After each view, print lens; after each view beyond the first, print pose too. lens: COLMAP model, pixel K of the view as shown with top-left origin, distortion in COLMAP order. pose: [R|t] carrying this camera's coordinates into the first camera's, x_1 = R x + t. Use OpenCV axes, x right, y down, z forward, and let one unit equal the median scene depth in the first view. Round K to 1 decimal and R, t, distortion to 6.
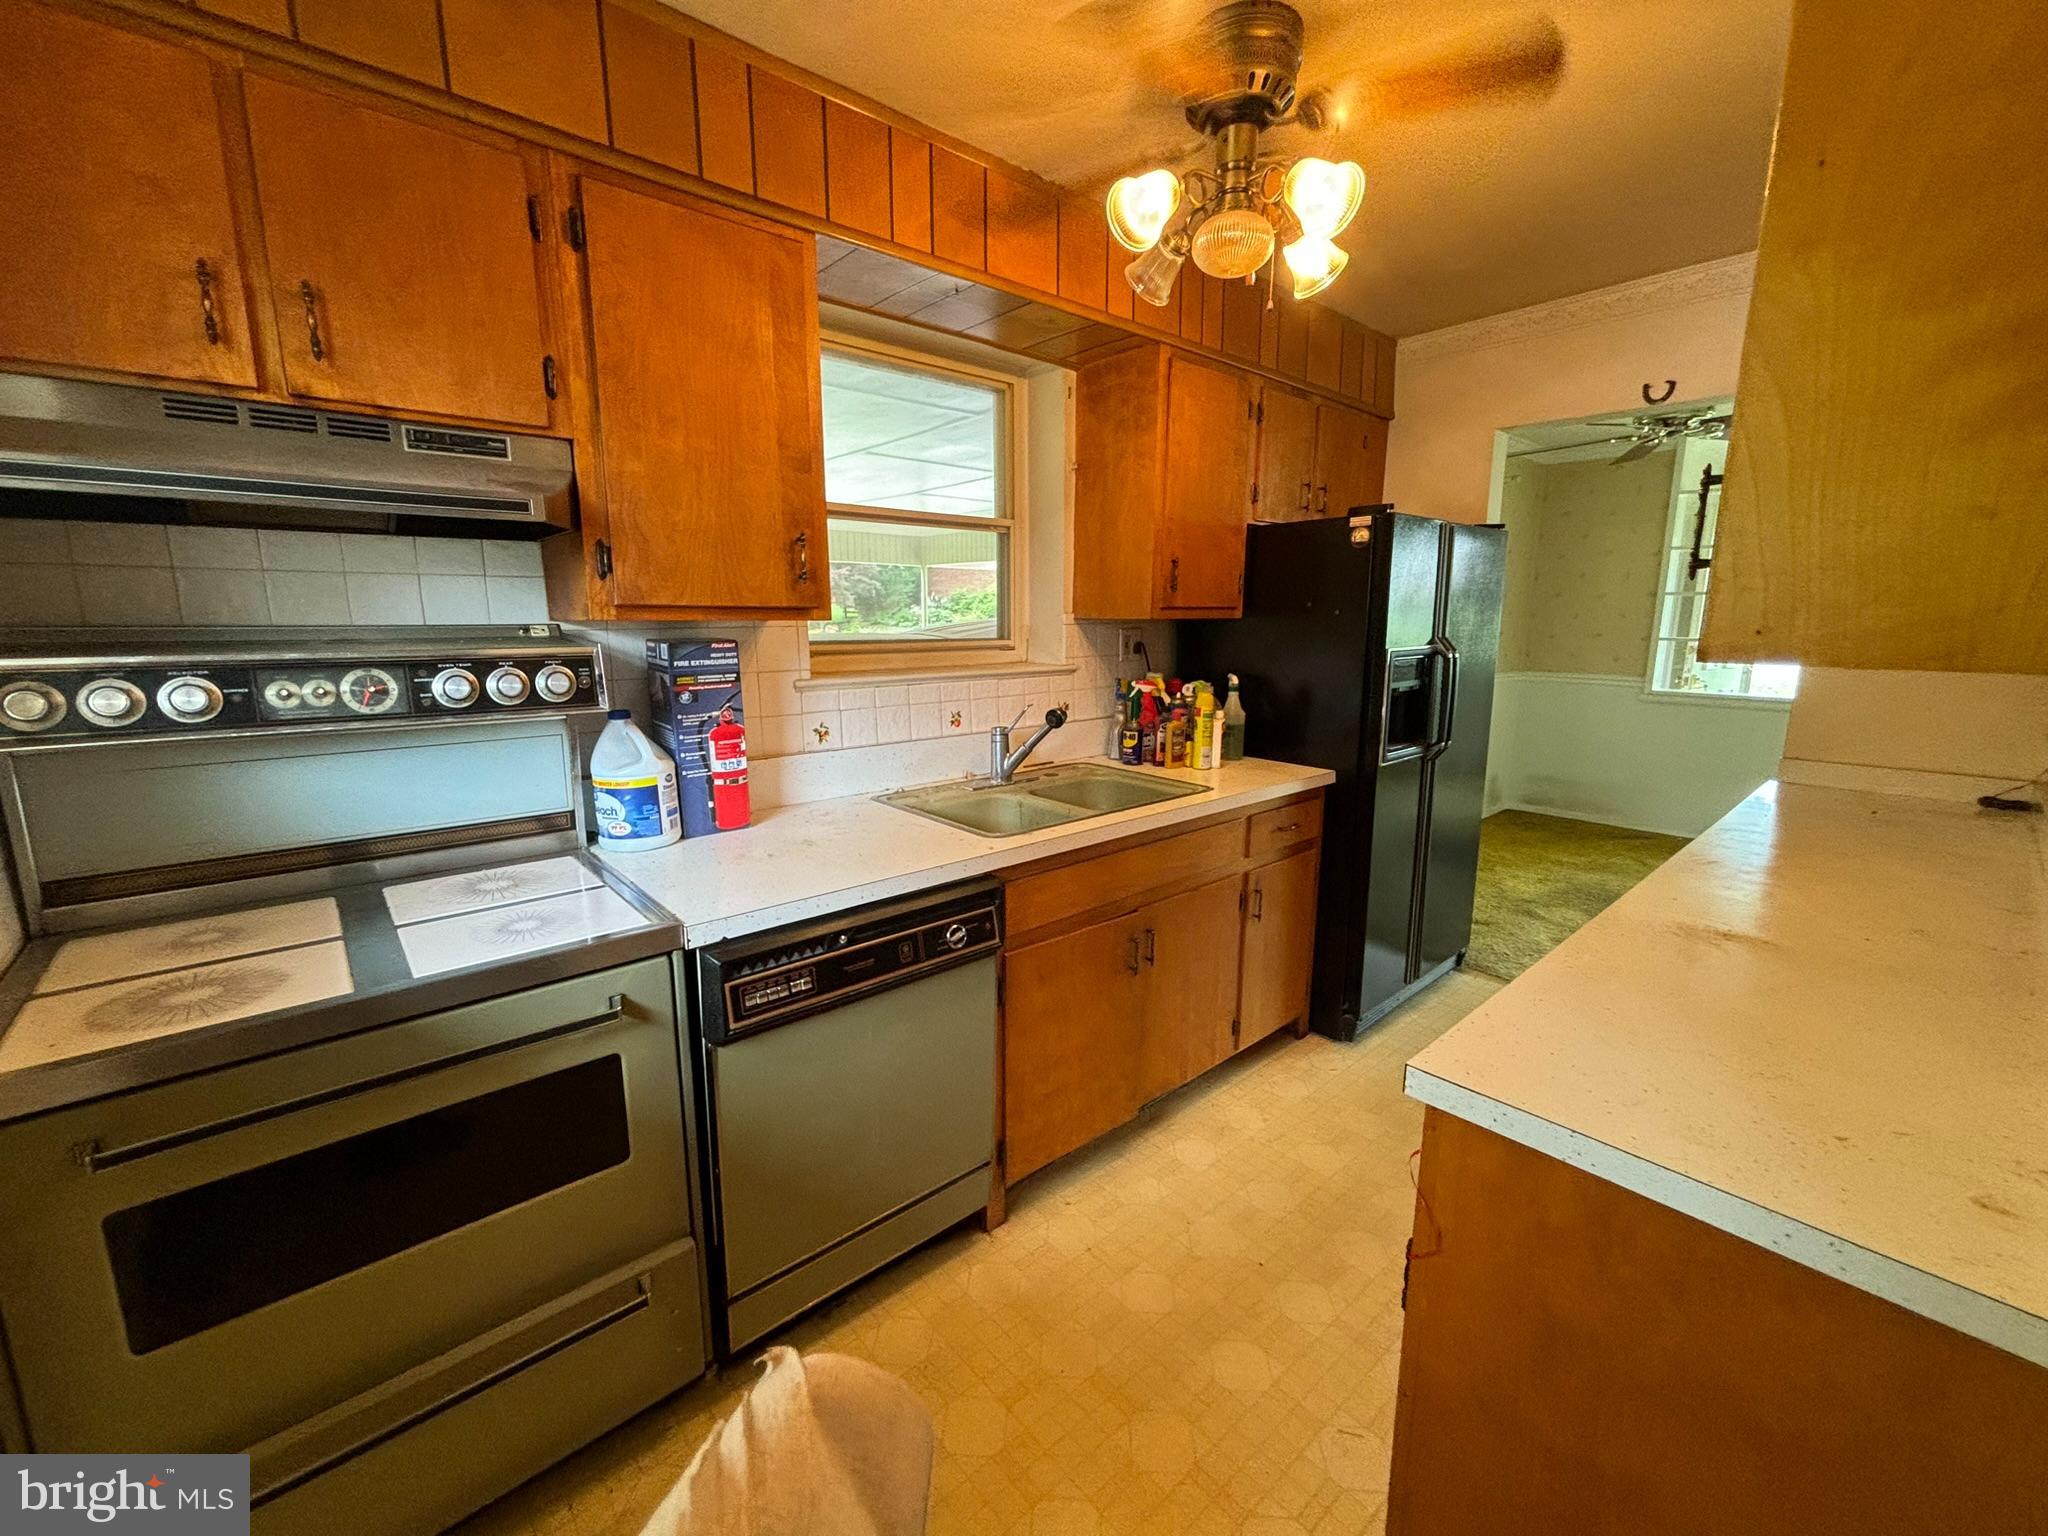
lens RADIAL K [[822.2, 0, 1026.5], [0, 822.2, 763.9], [0, 0, 1]] dist [-0.000428, -0.002241]
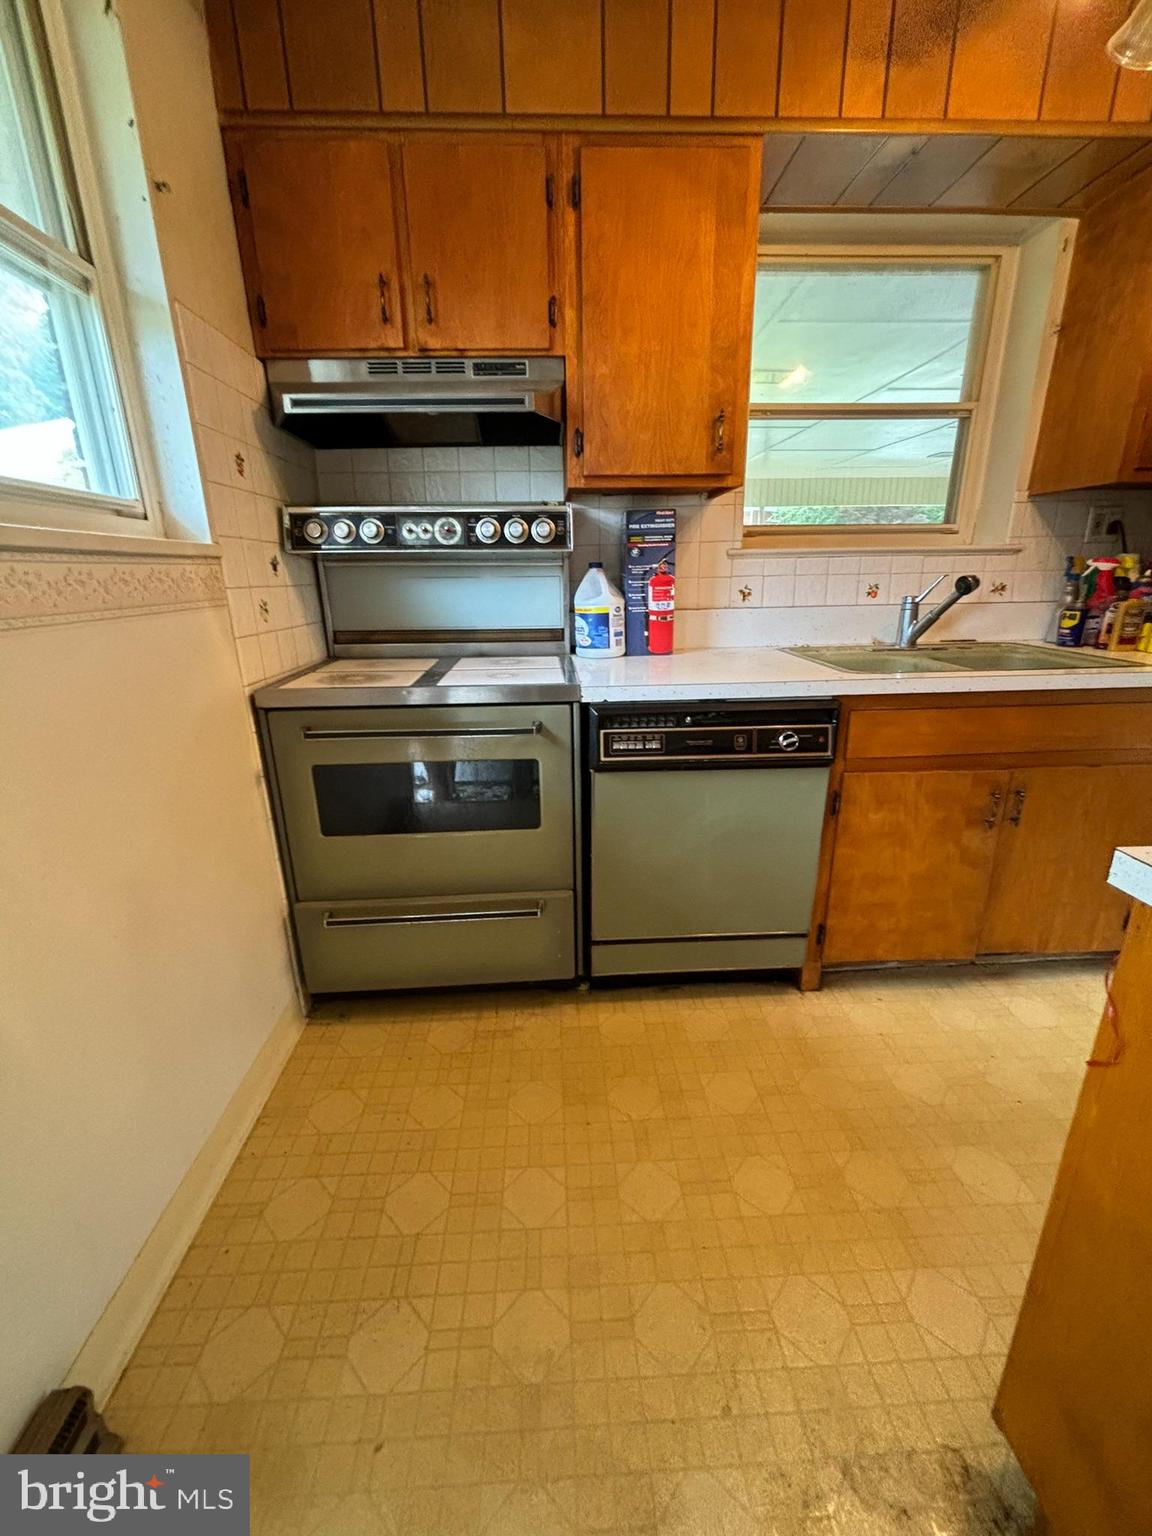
lens RADIAL K [[616.6, 0, 573.1], [0, 616.6, 763.4], [0, 0, 1]] dist [-0.000428, -0.002241]
pose [[0.784471, 0.171426, -0.596002, 0.209687], [-0.093103, 0.982699, 0.160106, 0.124373], [0.613137, -0.070110, 0.786859, 0.078715]]
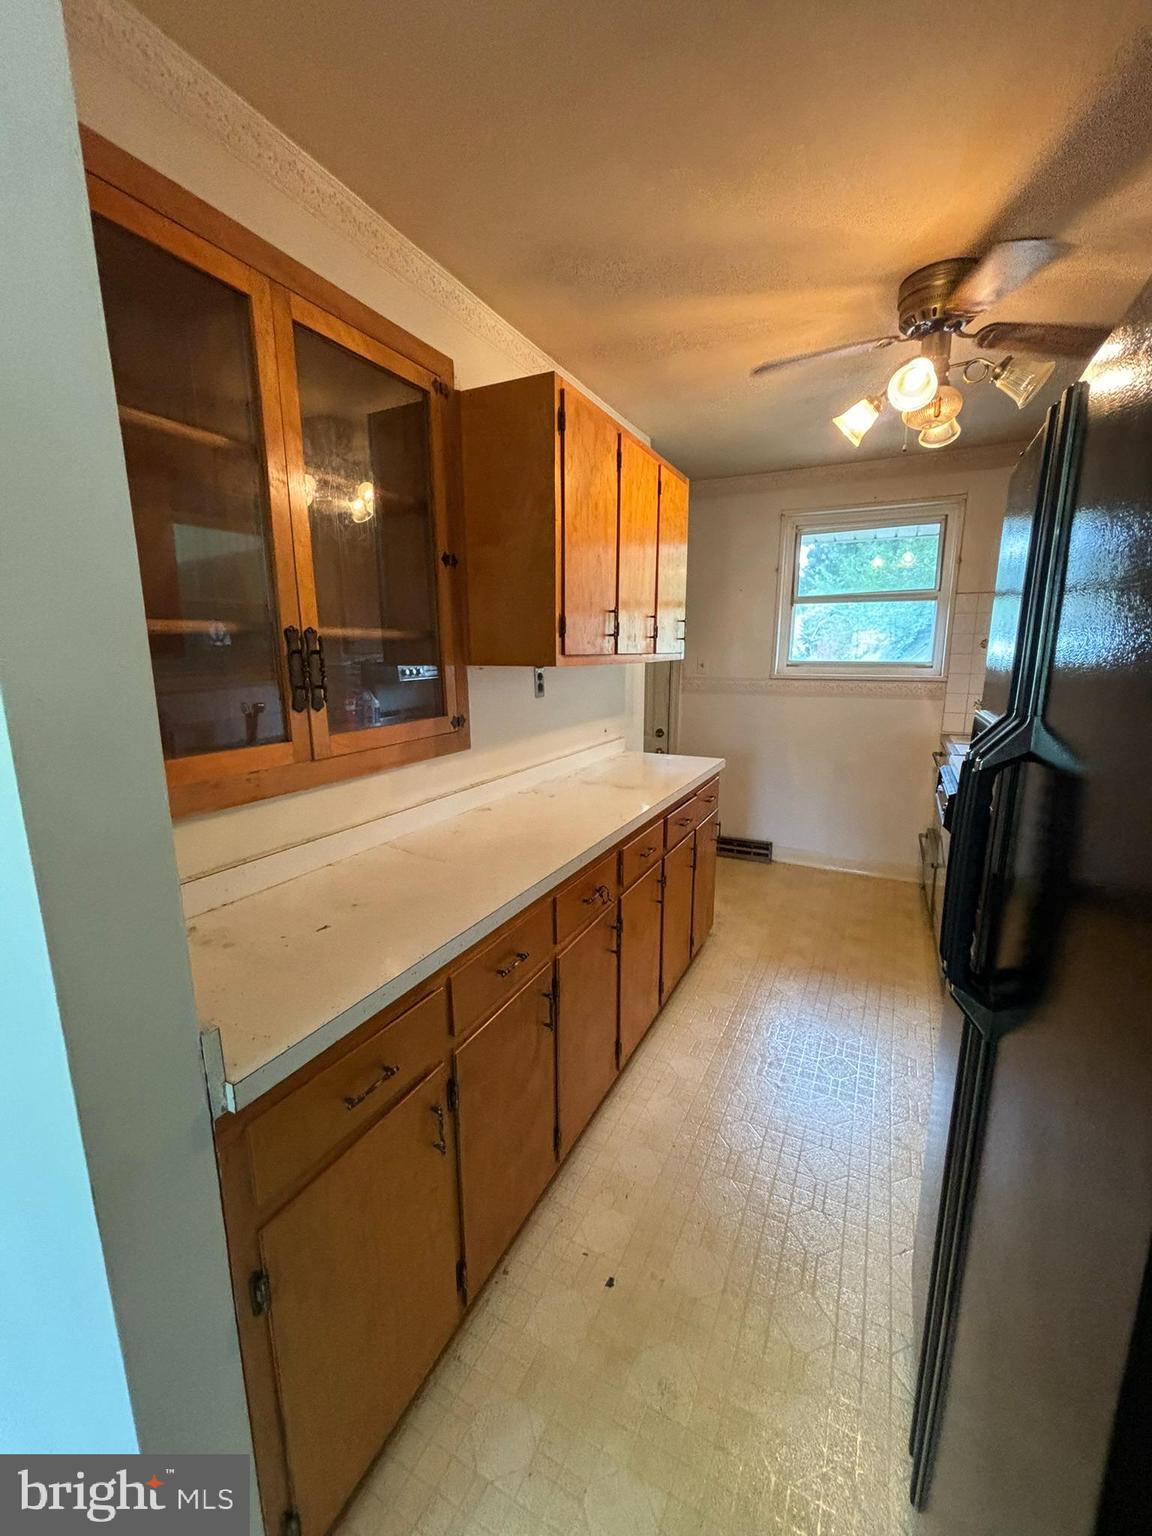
lens RADIAL K [[616.6, 0, 576.7], [0, 616.6, 766.7], [0, 0, 1]] dist [-0.000428, -0.002241]
pose [[-0.925213, 0.070231, -0.372893, 1.266097], [-0.067924, 0.936195, 0.344855, -0.330413], [0.373320, 0.344392, -0.861409, 1.857708]]
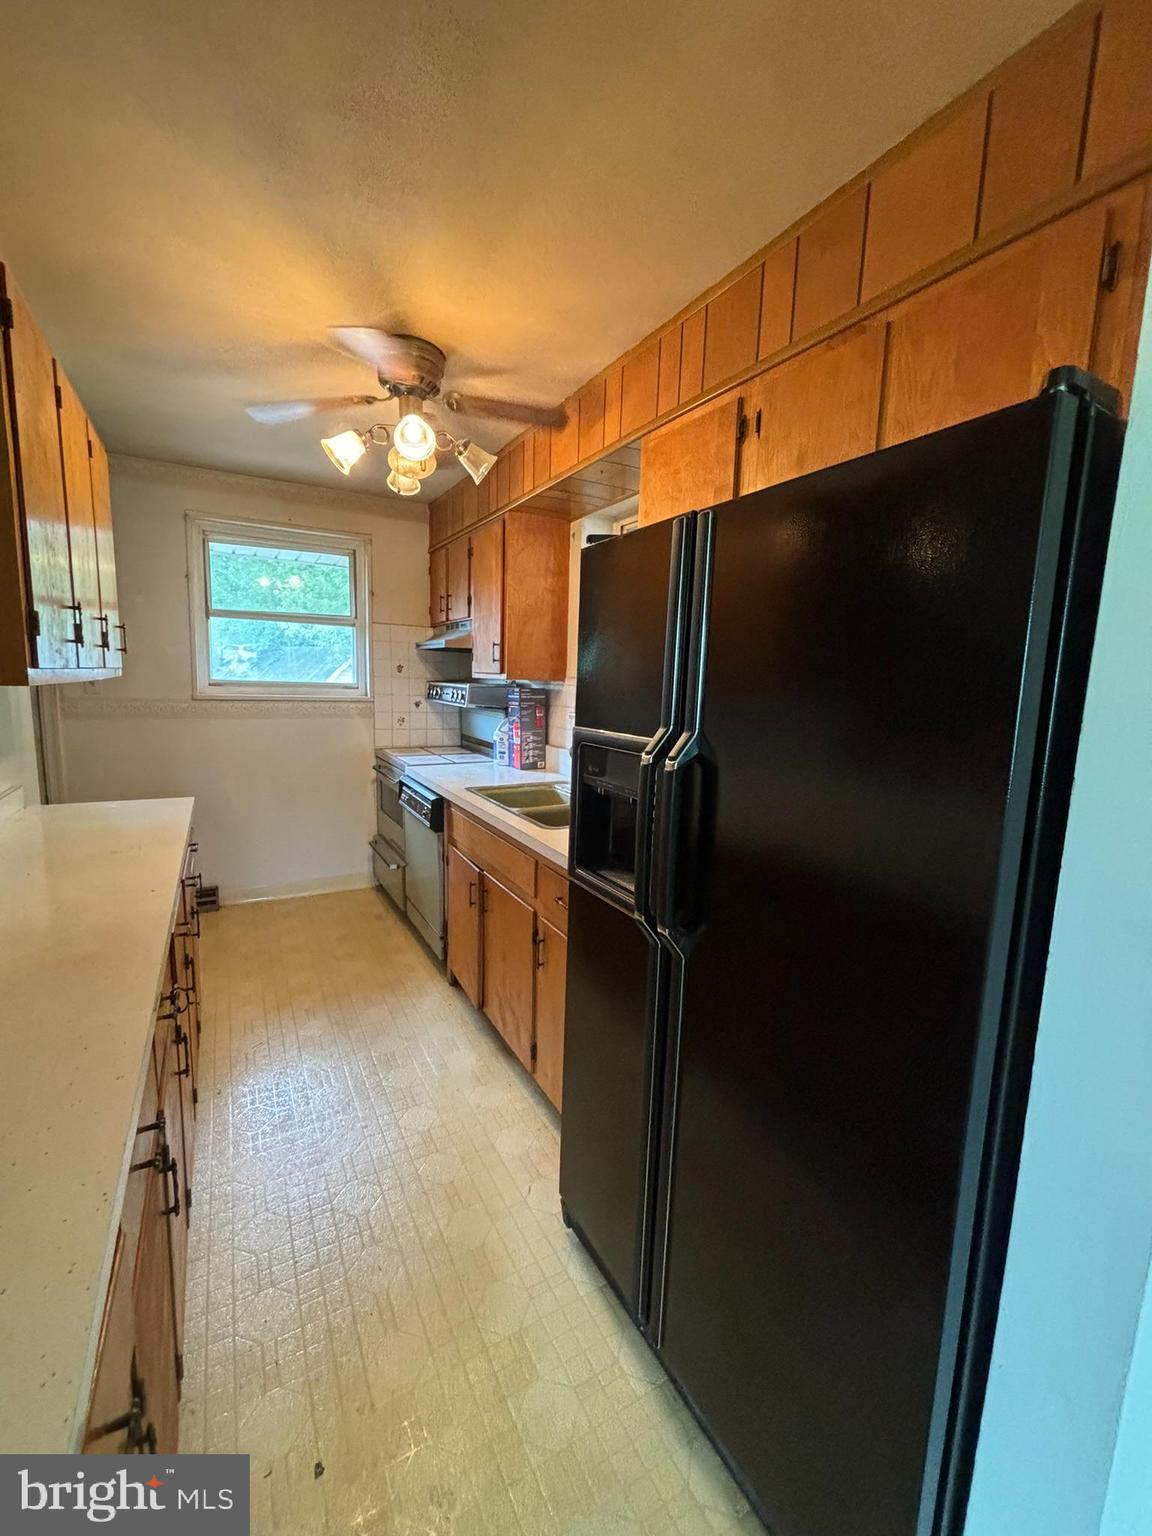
lens RADIAL K [[616.6, 0, 580.1], [0, 616.6, 765.6], [0, 0, 1]] dist [-0.000428, -0.002241]
pose [[-0.189222, 0.129532, -0.973353, 1.445392], [-0.205799, 0.964014, 0.168297, -0.281461], [0.960126, 0.232160, -0.155755, 1.595511]]
